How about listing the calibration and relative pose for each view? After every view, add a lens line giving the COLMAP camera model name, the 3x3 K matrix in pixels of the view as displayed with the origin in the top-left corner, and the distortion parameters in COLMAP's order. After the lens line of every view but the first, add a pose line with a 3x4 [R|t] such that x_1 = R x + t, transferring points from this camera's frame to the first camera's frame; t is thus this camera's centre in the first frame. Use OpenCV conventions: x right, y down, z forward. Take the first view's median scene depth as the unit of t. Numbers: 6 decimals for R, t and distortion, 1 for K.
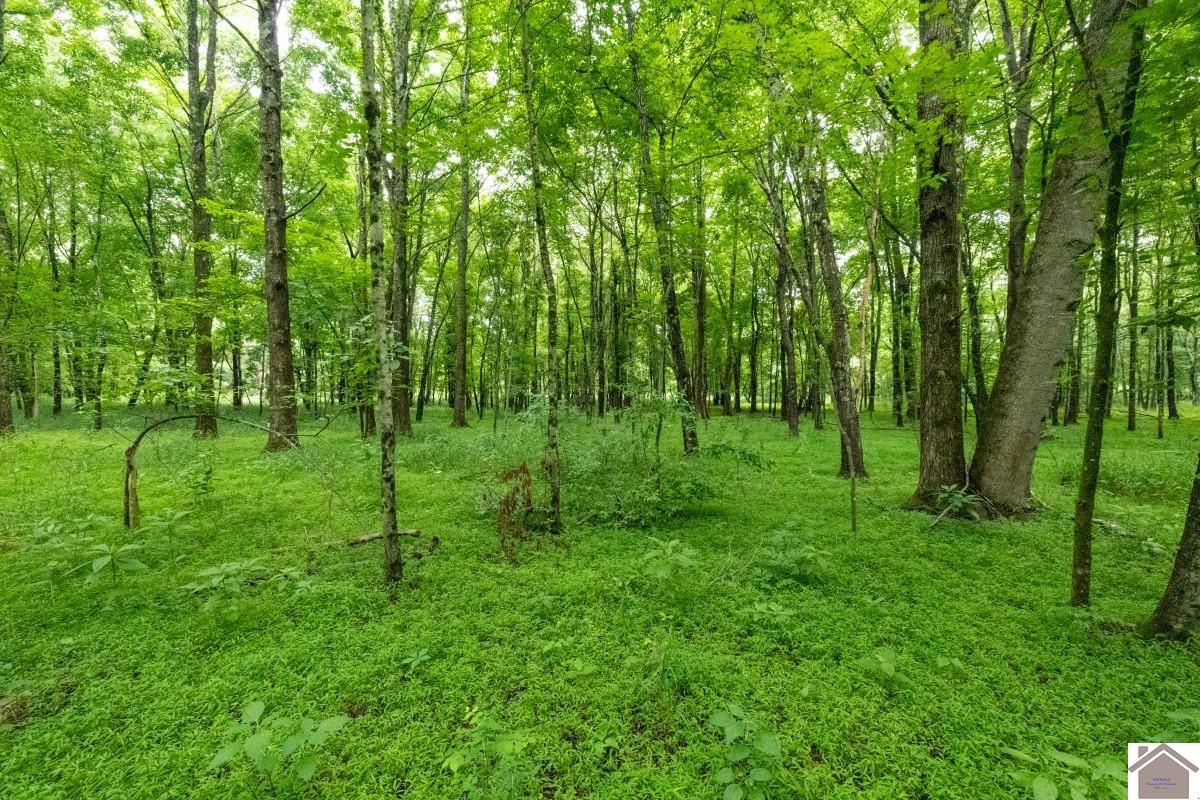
lens RADIAL K [[506.8, 0, 599.3], [0, 506.8, 397.4], [0, 0, 1]] dist [0.003425, 0.000402]
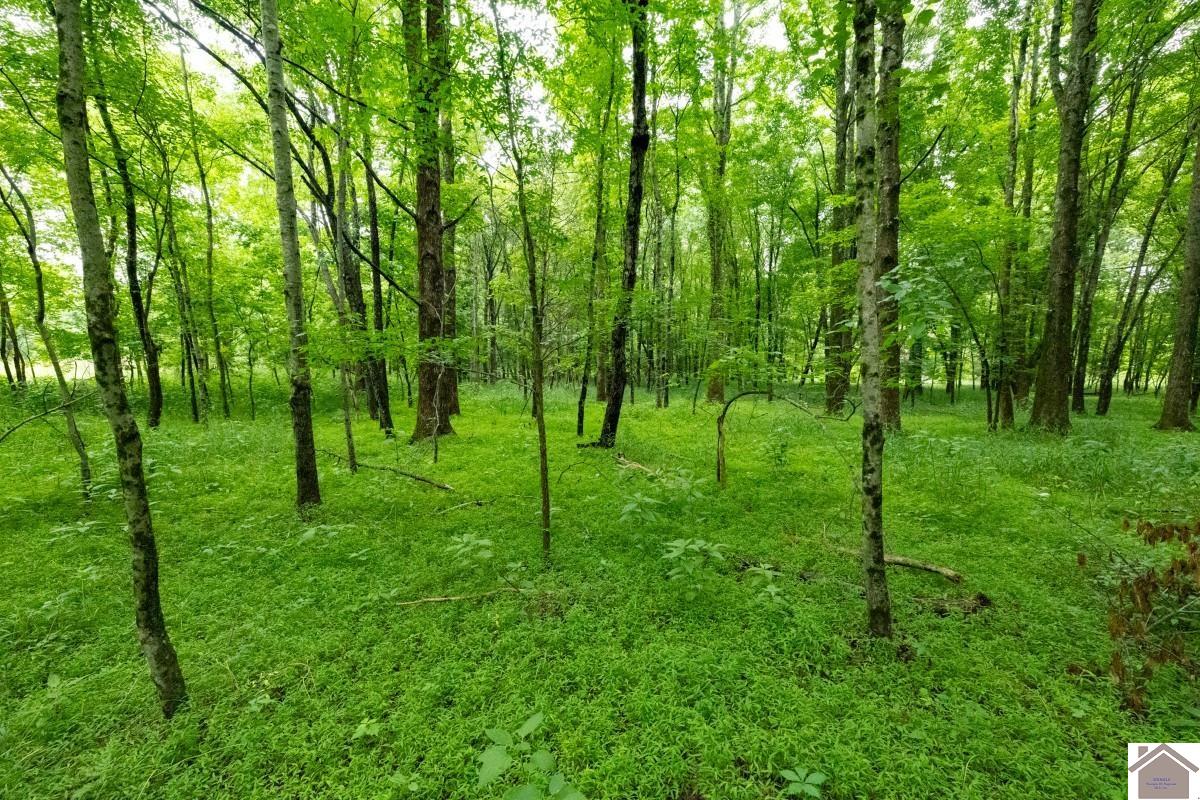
lens RADIAL K [[506.8, 0, 598.8], [0, 506.8, 403.3], [0, 0, 1]] dist [0.003425, 0.000402]
pose [[0.408410, 0.057893, -0.910961, 0.046235], [-0.017710, 0.998301, 0.055504, 0.005957], [0.912627, -0.006535, 0.408742, 0.268399]]
